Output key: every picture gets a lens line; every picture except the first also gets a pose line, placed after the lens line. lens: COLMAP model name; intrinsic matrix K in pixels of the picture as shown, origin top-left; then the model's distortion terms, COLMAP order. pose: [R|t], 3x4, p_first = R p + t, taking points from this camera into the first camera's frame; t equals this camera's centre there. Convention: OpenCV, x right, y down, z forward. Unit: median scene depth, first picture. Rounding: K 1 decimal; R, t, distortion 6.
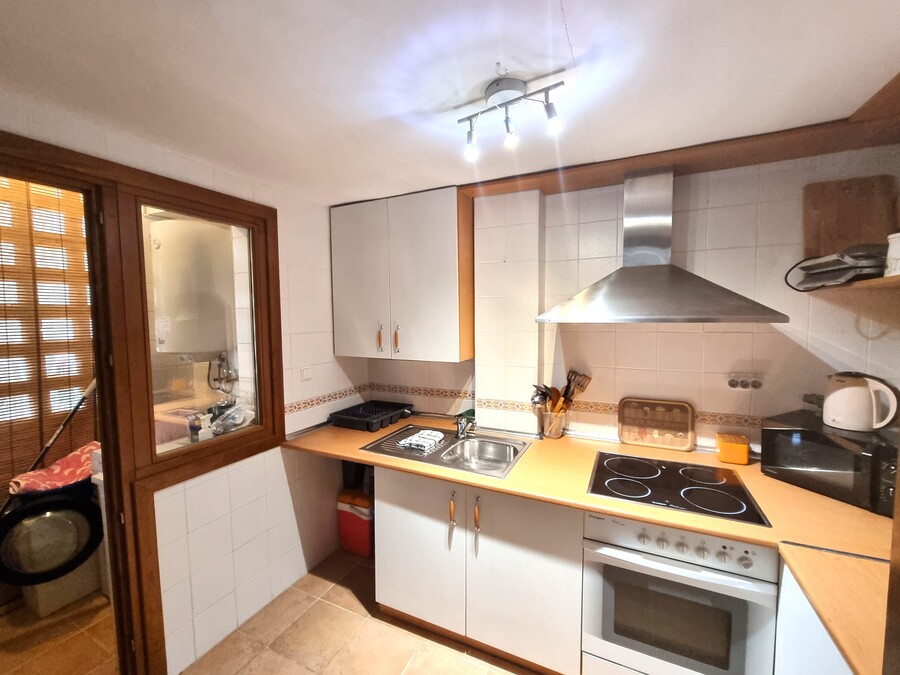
lens RADIAL K [[375.0, 0, 452.9], [0, 375.0, 336.5], [0, 0, 1]] dist [-0.004774, -0.000245]
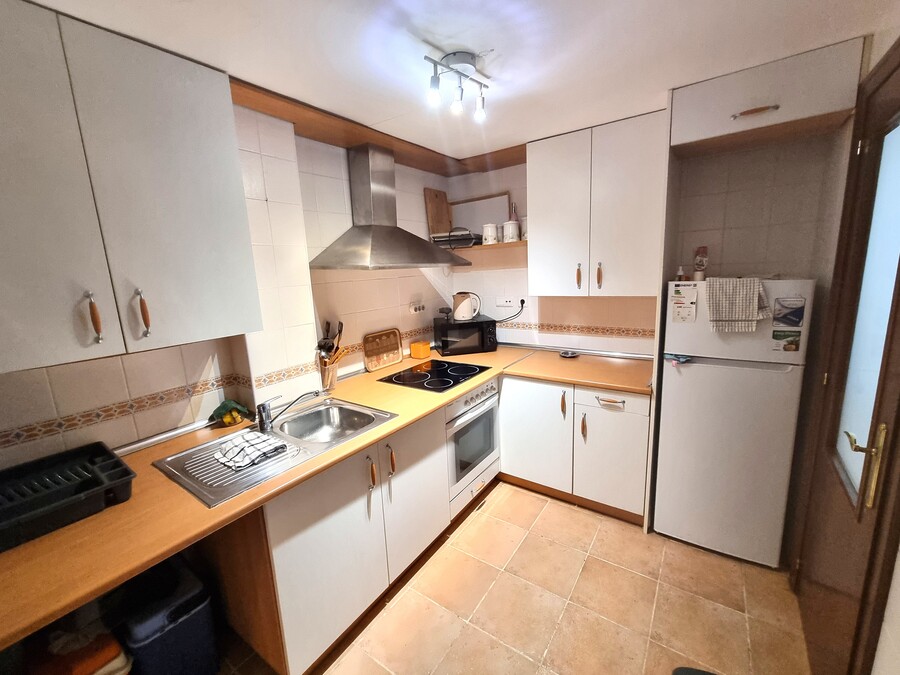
lens RADIAL K [[375.0, 0, 452.9], [0, 375.0, 336.5], [0, 0, 1]] dist [-0.004774, -0.000245]
pose [[0.164299, -0.180293, 0.969794, -0.743345], [0.101172, 0.981049, 0.165246, -0.005216], [-0.981208, 0.070966, 0.179426, 0.562662]]
